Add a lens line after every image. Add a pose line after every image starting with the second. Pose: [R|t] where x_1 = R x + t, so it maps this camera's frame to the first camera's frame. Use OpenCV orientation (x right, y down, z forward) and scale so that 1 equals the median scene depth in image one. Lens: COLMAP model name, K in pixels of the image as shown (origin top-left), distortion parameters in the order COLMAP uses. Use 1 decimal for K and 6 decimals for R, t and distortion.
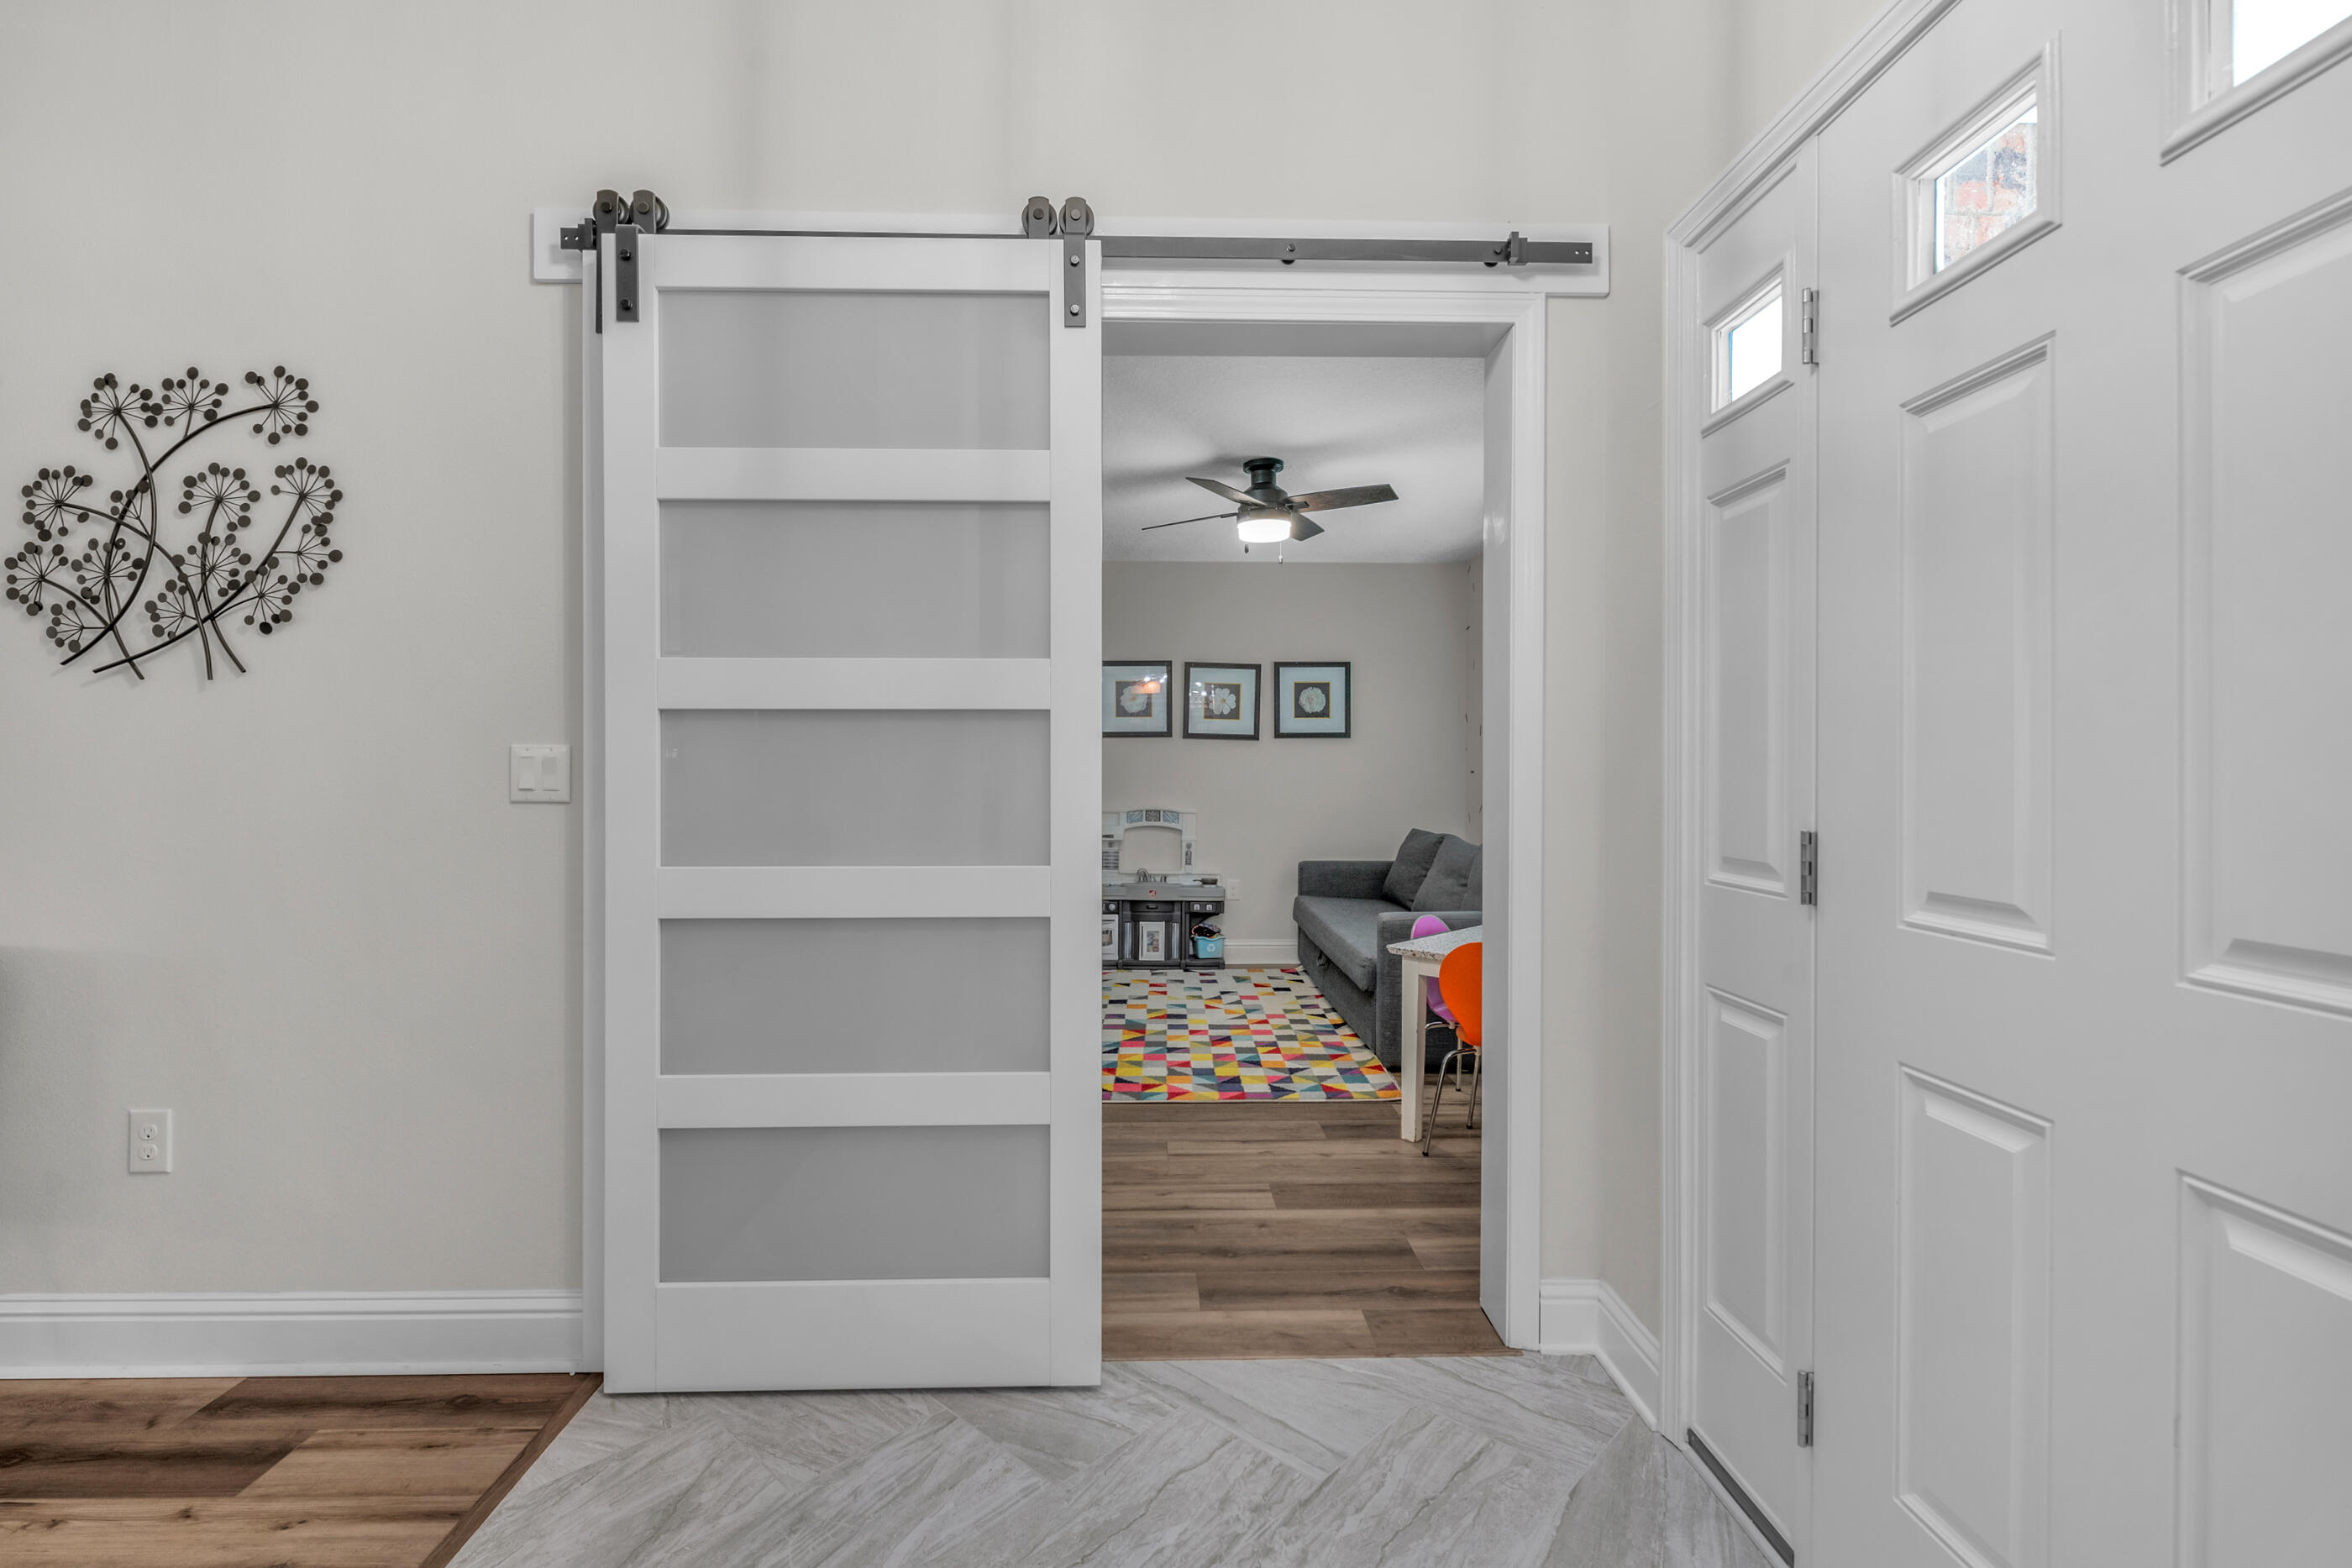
lens RADIAL K [[1043.1, 0, 1173.3], [0, 1043.1, 776.3], [0, 0, 1]] dist [-0.001754, -0.004404]
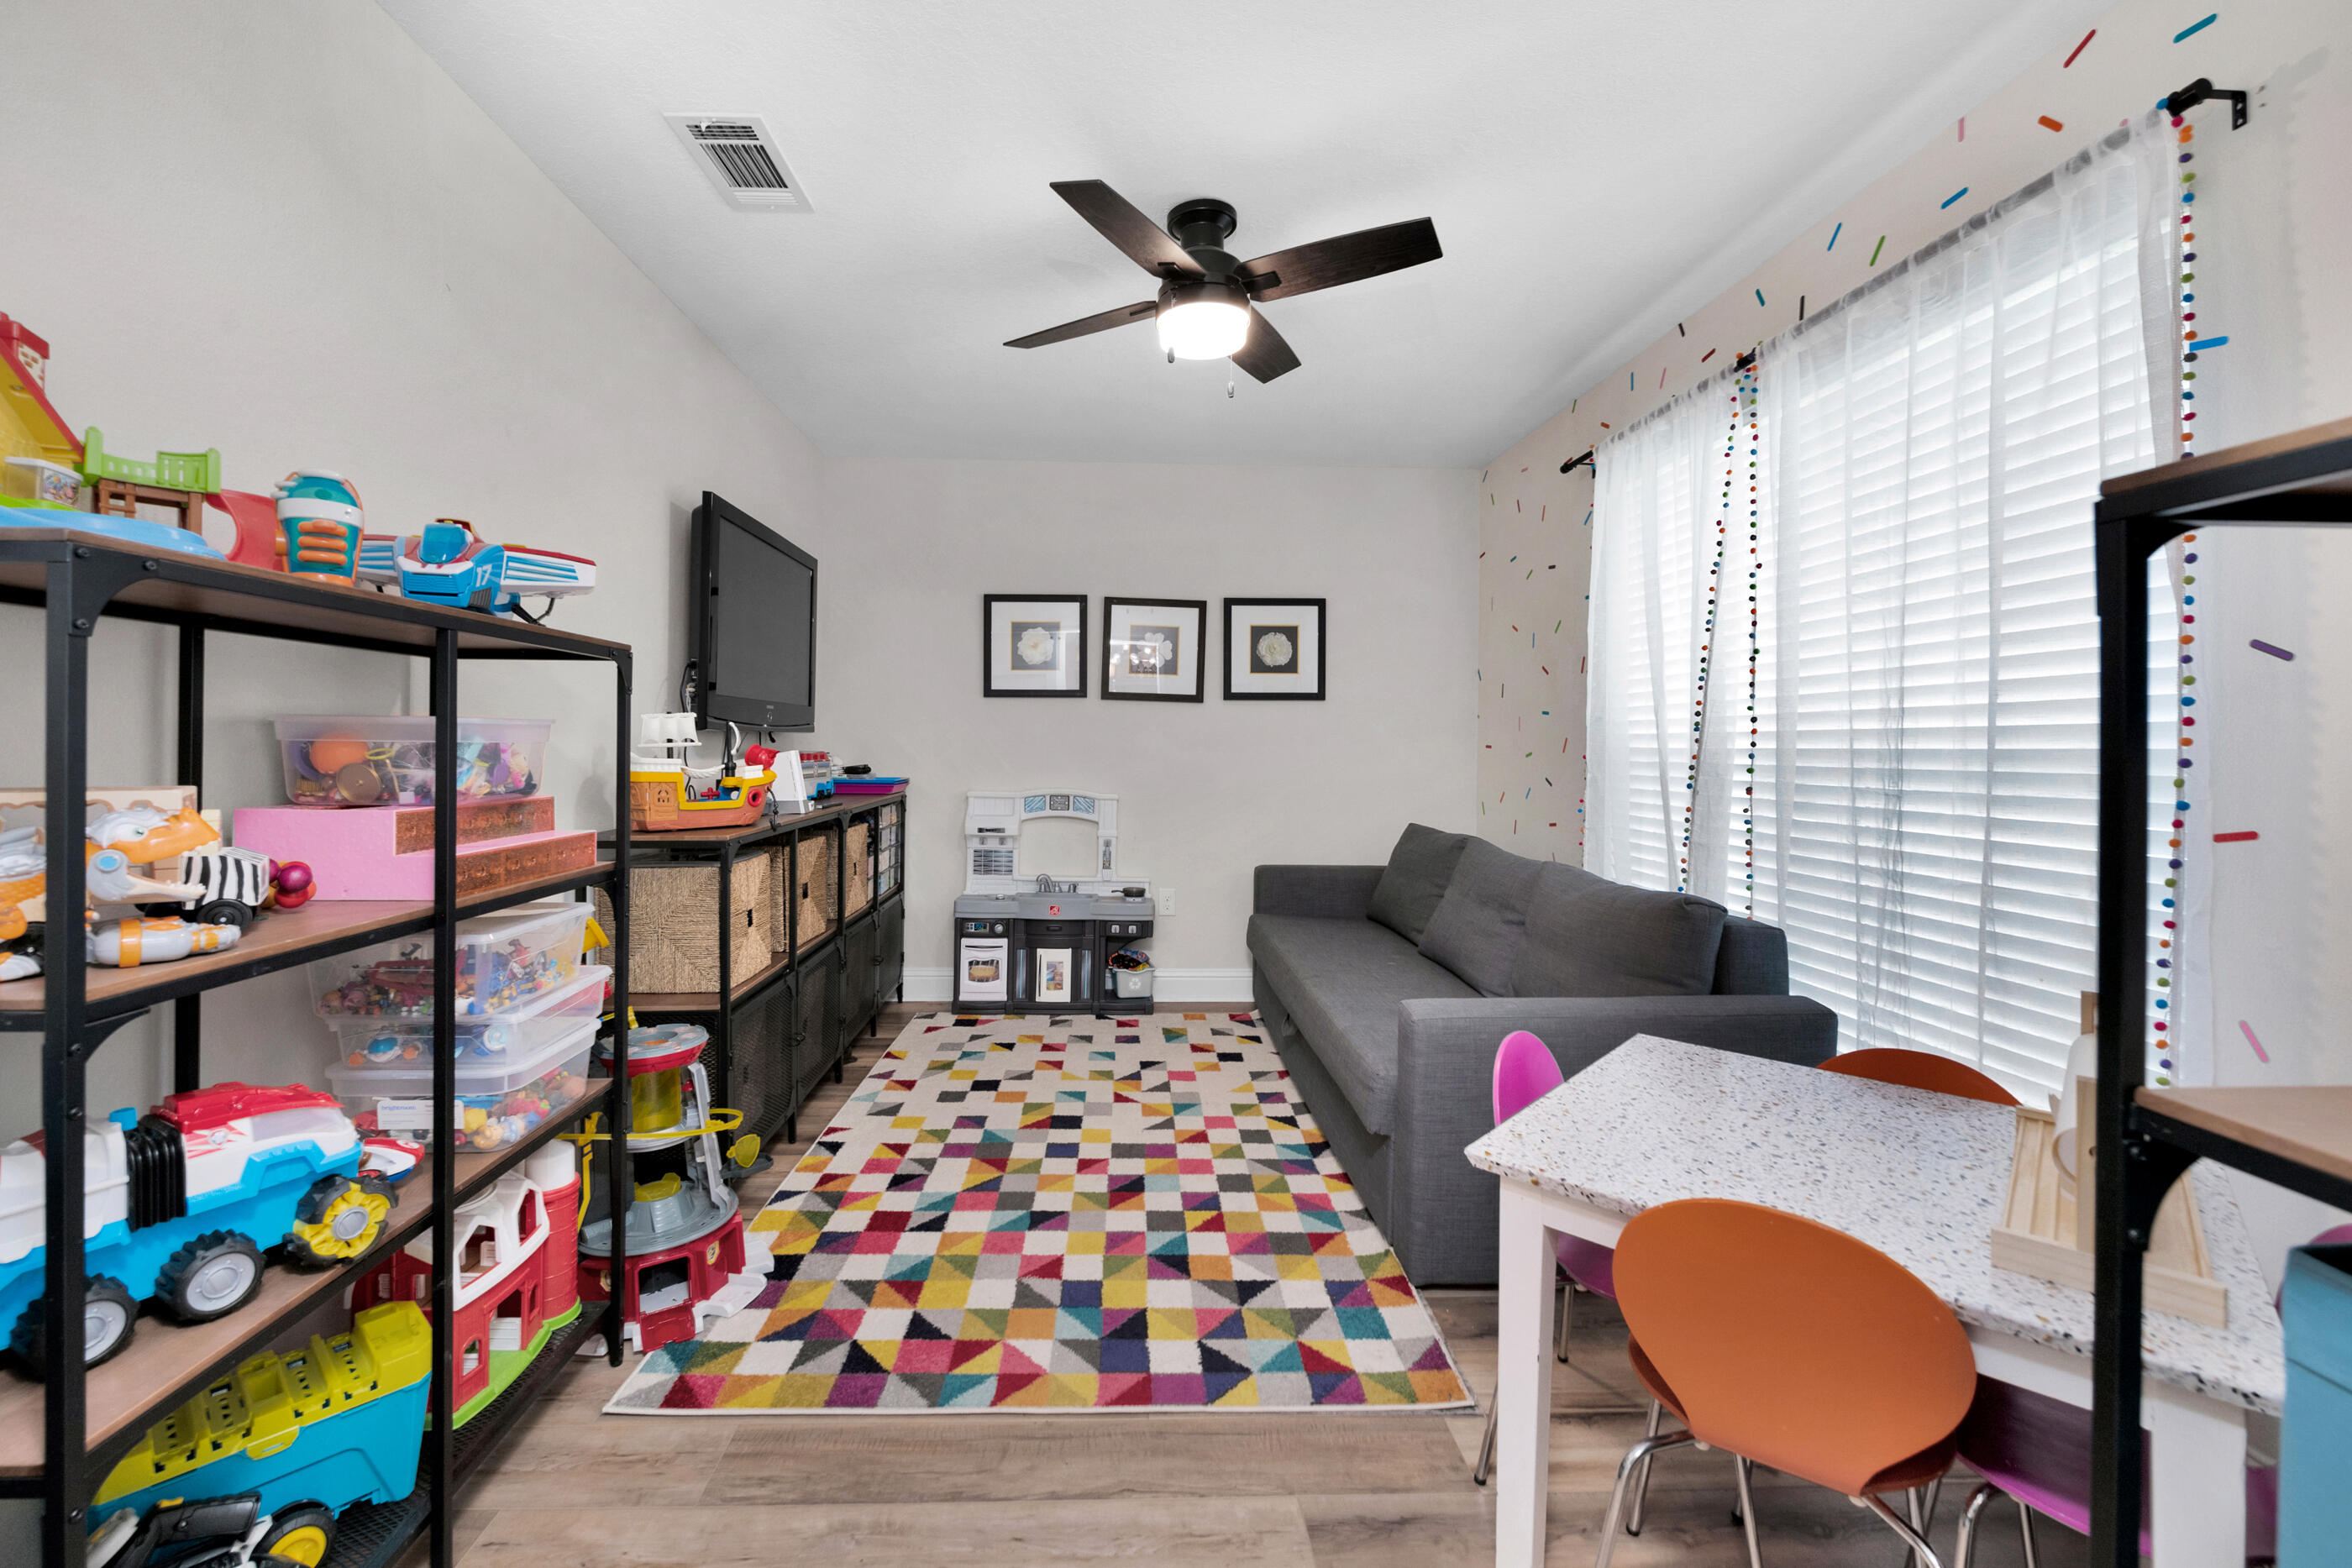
lens RADIAL K [[948.0, 0, 1140.8], [0, 948.0, 747.8], [0, 0, 1]] dist [-0.000162, -0.000011]
pose [[0.999968, 0.007453, 0.002829, 0.037690], [-0.007454, 0.999972, 0.000063, -0.002001], [-0.002828, -0.000084, 0.999996, 0.336227]]
